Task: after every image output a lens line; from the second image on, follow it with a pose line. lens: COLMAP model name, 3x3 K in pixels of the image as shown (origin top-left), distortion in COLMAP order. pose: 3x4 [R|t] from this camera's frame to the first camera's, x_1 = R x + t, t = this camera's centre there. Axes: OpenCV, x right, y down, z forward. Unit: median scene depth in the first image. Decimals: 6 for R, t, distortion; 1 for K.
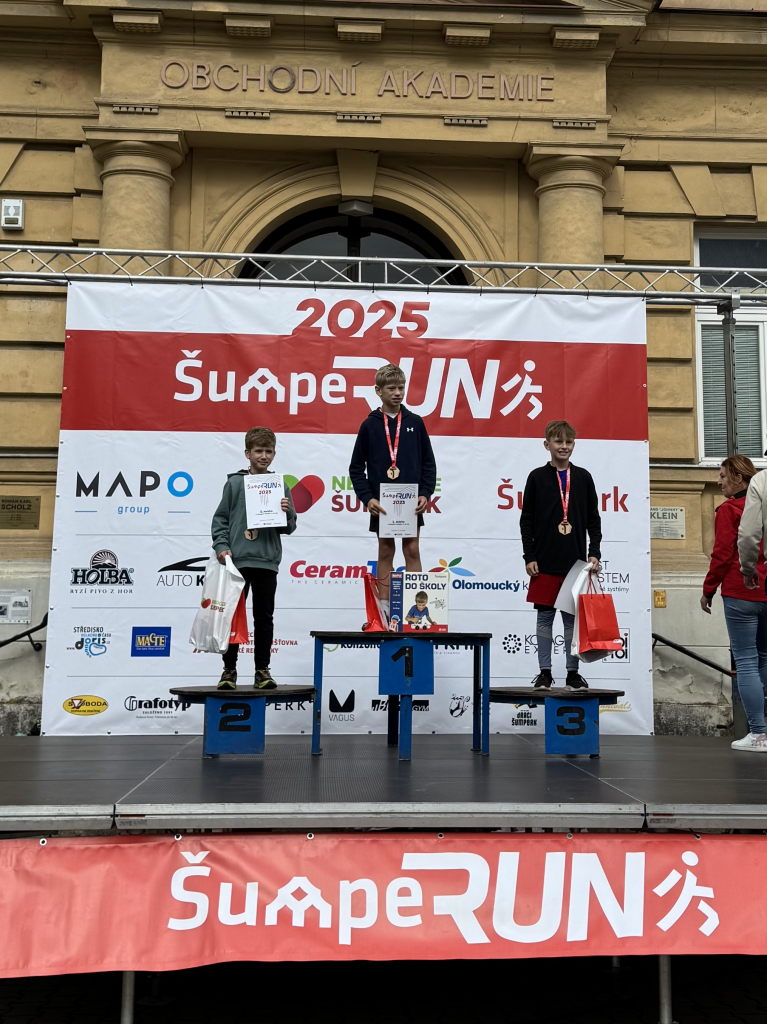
lens RADIAL K [[1467.0, 0, 431.4], [0, 1467.0, 370.8], [0, 0, 1]] dist [0.100359, -0.042624]
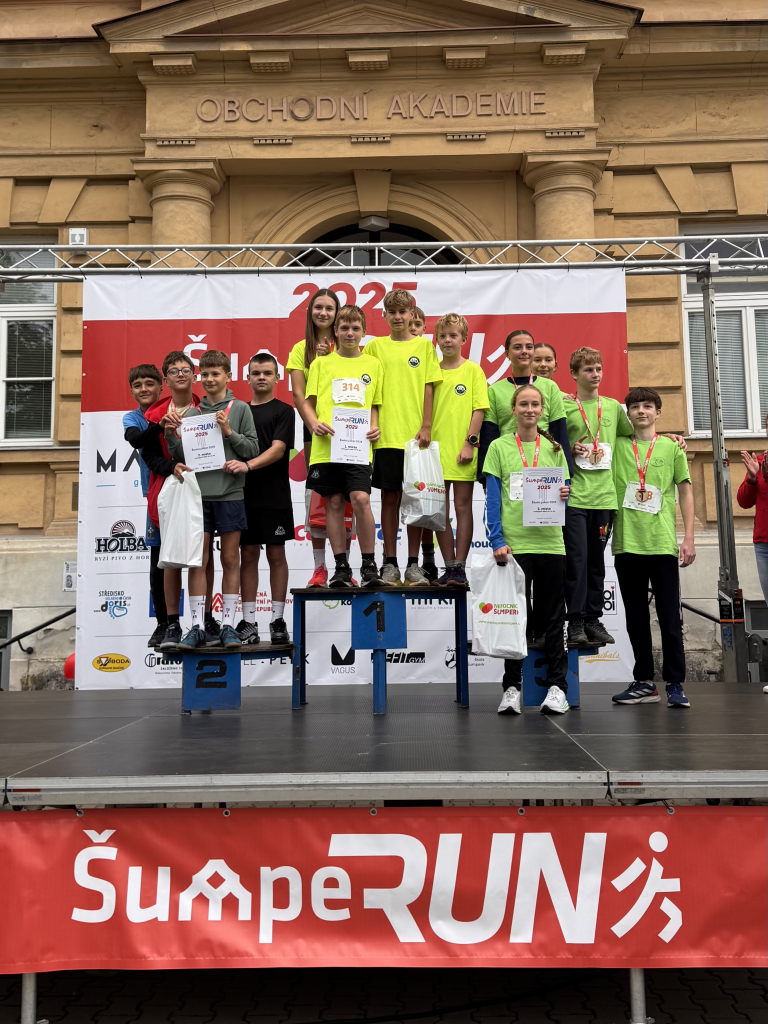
lens RADIAL K [[1121.0, 0, 391.2], [0, 1121.0, 430.7], [0, 0, 1]] dist [0.151048, -0.305057]
pose [[0.995180, -0.035504, -0.091417, 0.037544], [0.038029, 0.998937, 0.026032, 0.029065], [0.090396, -0.029383, 0.995472, 0.134950]]
